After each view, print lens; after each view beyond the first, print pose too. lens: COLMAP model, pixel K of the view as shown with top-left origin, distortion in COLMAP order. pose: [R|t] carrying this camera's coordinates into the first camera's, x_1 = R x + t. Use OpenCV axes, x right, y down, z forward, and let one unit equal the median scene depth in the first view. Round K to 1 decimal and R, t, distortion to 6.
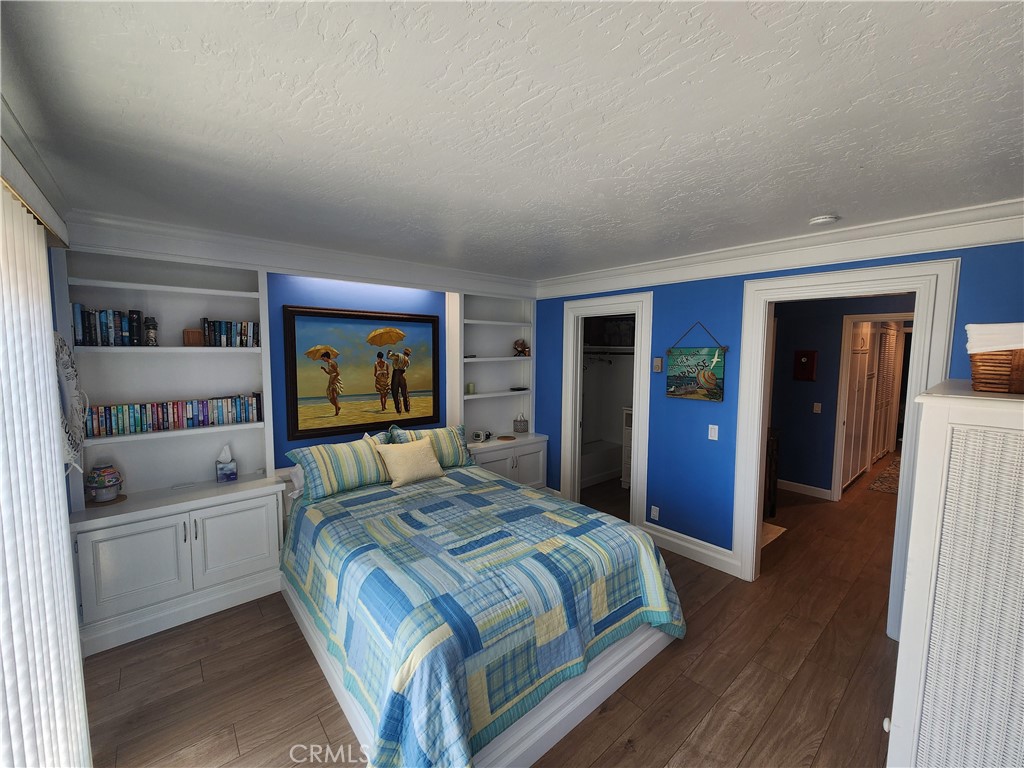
lens RADIAL K [[417.5, 0, 511.1], [0, 417.5, 382.5], [0, 0, 1]] dist [0.003098, -0.000855]
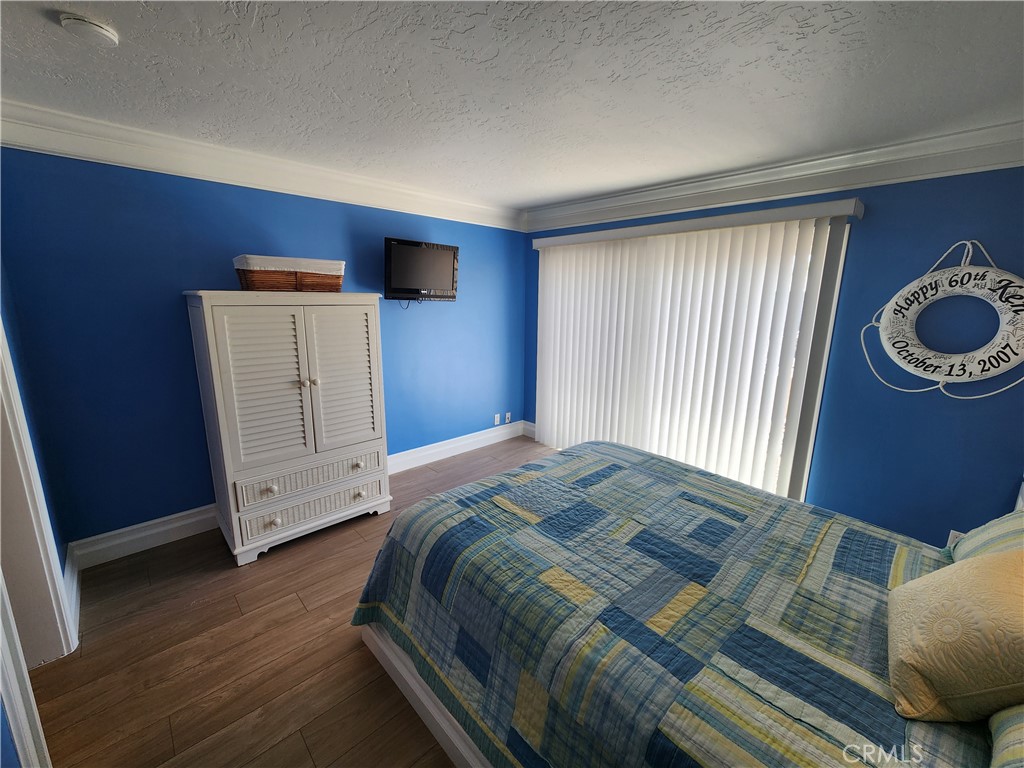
lens RADIAL K [[417.5, 0, 510.7], [0, 417.5, 383.9], [0, 0, 1]] dist [0.003098, -0.000855]
pose [[-0.998344, -0.006676, -0.057141, 0.158987], [-0.023262, 0.955272, 0.294811, -0.086833], [0.052617, 0.295652, -0.953845, 1.535527]]
